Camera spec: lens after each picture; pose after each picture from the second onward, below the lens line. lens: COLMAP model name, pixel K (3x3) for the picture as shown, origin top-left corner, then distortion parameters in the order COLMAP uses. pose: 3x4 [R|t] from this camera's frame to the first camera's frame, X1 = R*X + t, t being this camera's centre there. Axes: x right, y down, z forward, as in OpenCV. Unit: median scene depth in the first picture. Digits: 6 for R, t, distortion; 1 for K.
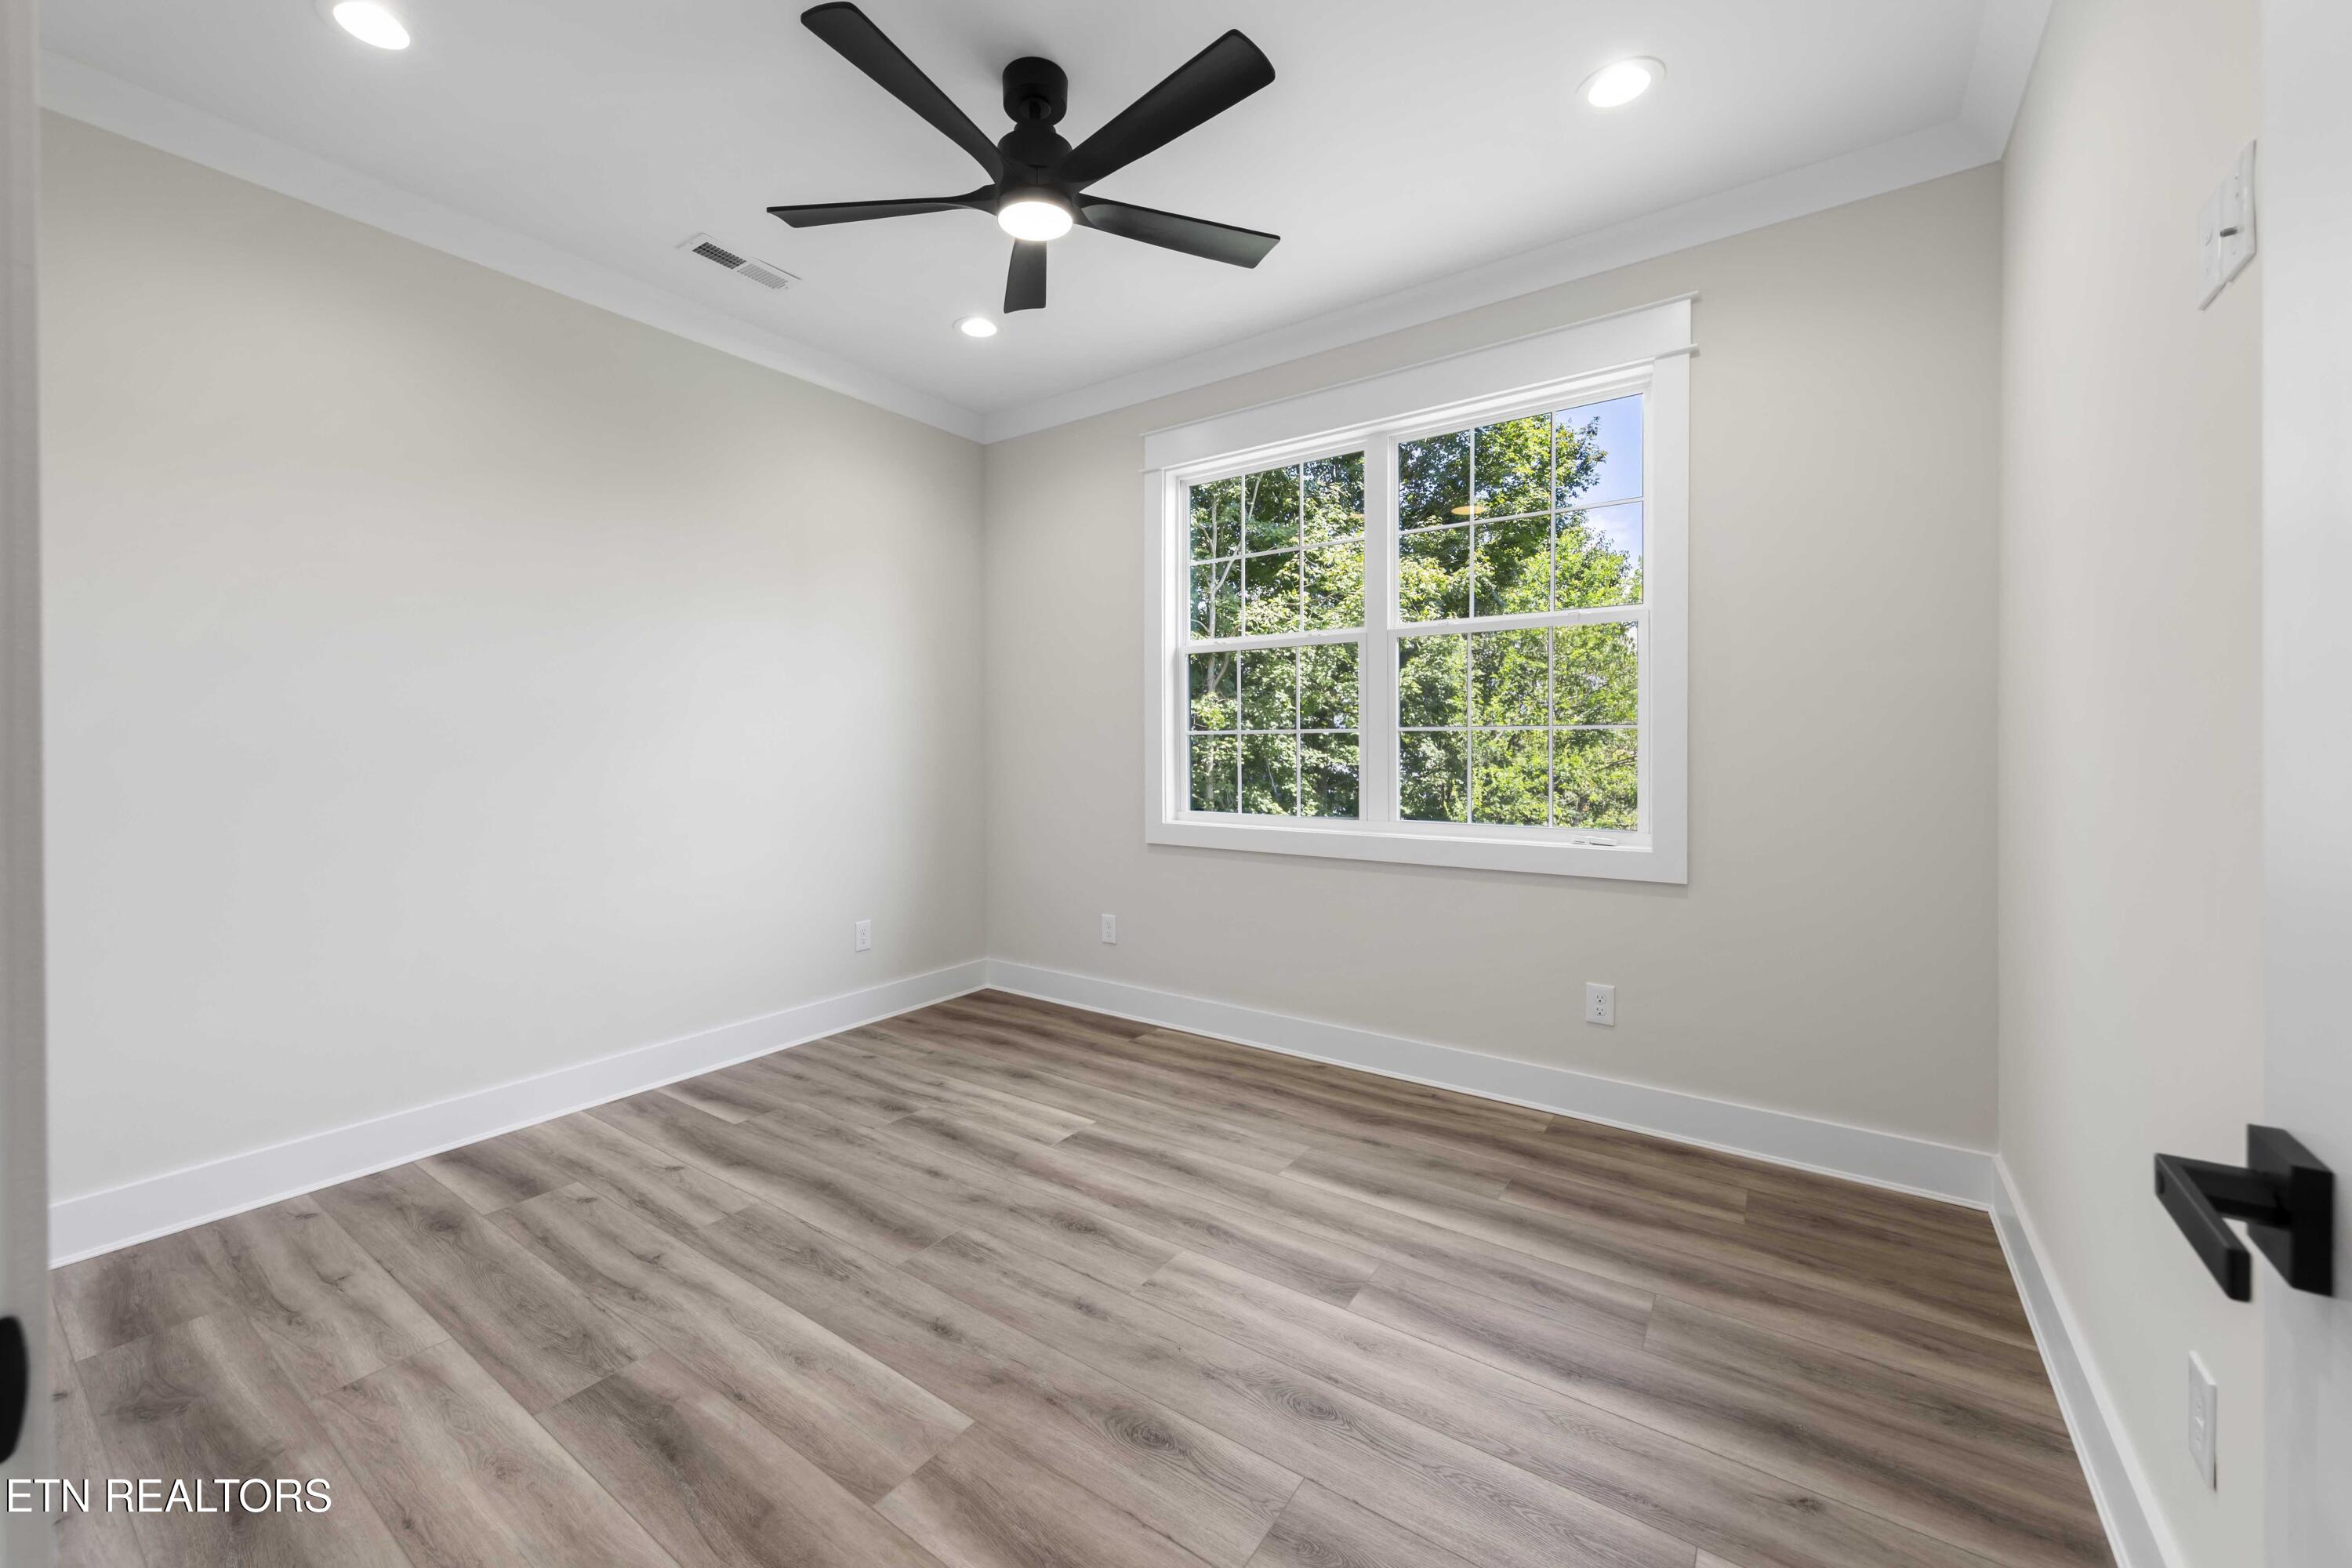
lens RADIAL K [[921.4, 0, 1151.2], [0, 921.4, 752.6], [0, 0, 1]] dist [0.002419, -0.000096]
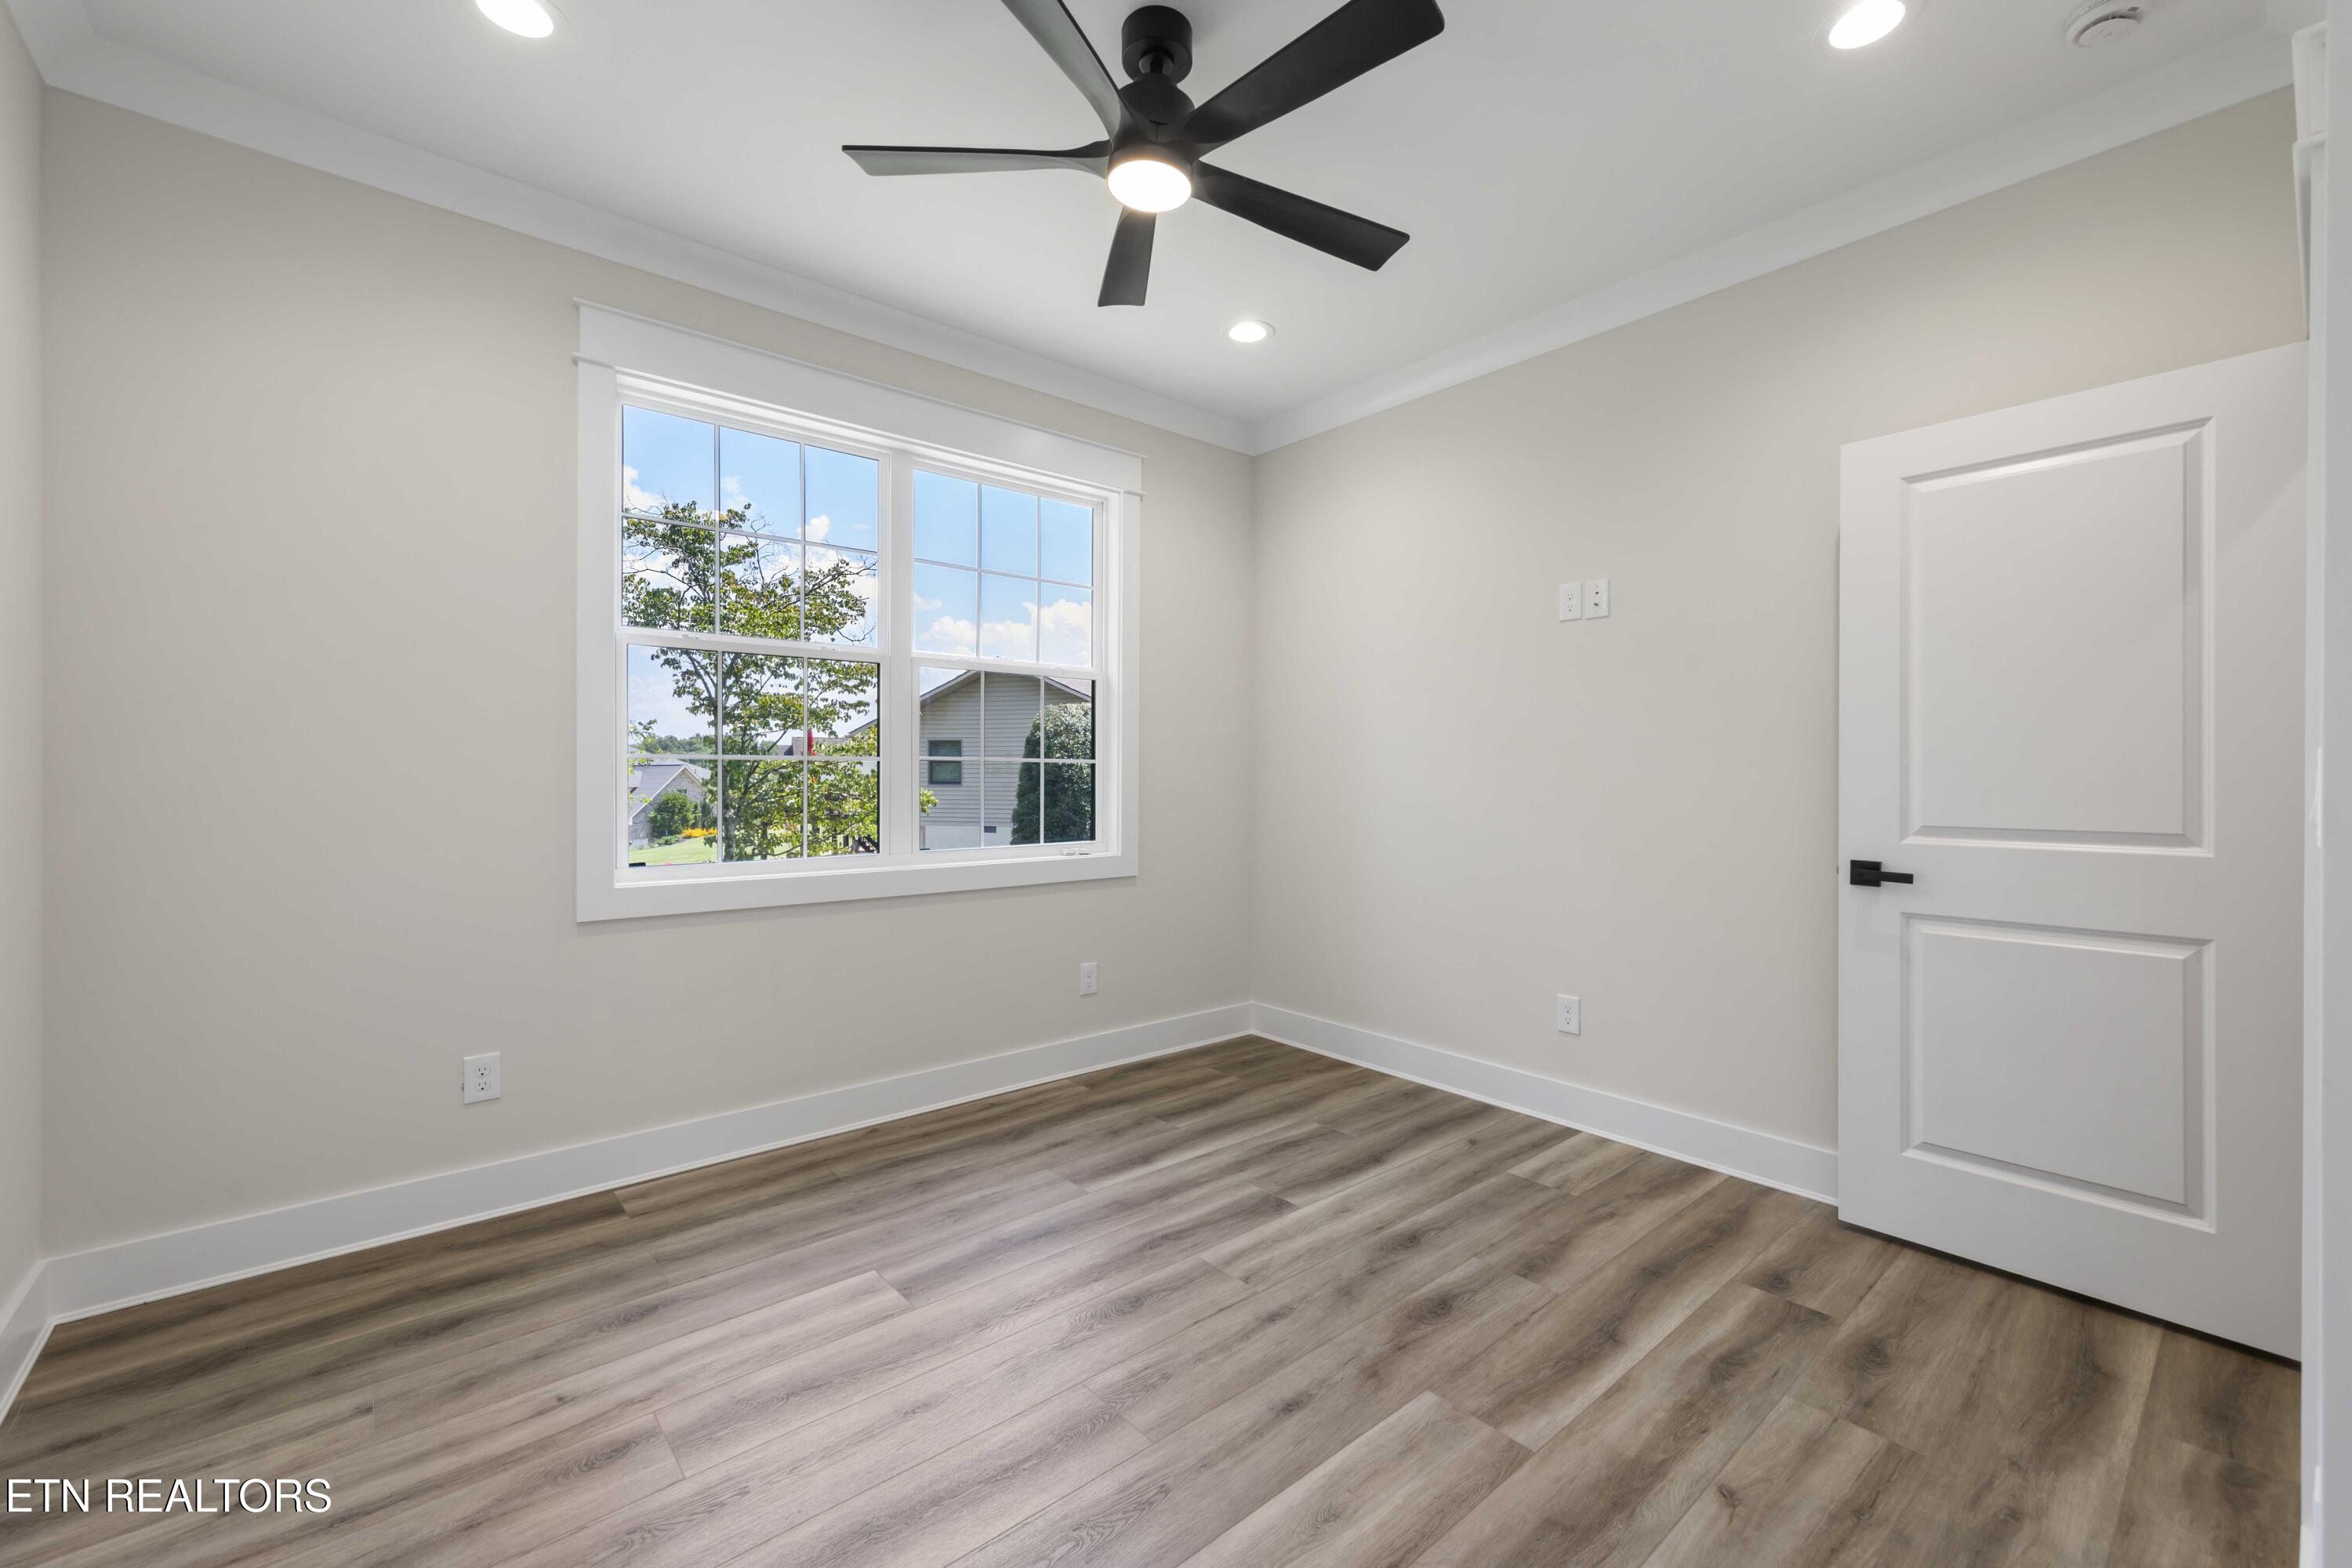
lens RADIAL K [[953.2, 0, 1179.1], [0, 953.2, 774.5], [0, 0, 1]] dist [0.006441, -0.000258]
pose [[0.230814, 0.004121, 0.972989, -0.803449], [0.005495, 0.999970, -0.005539, -0.001022], [-0.972982, 0.006625, 0.230784, 0.599613]]
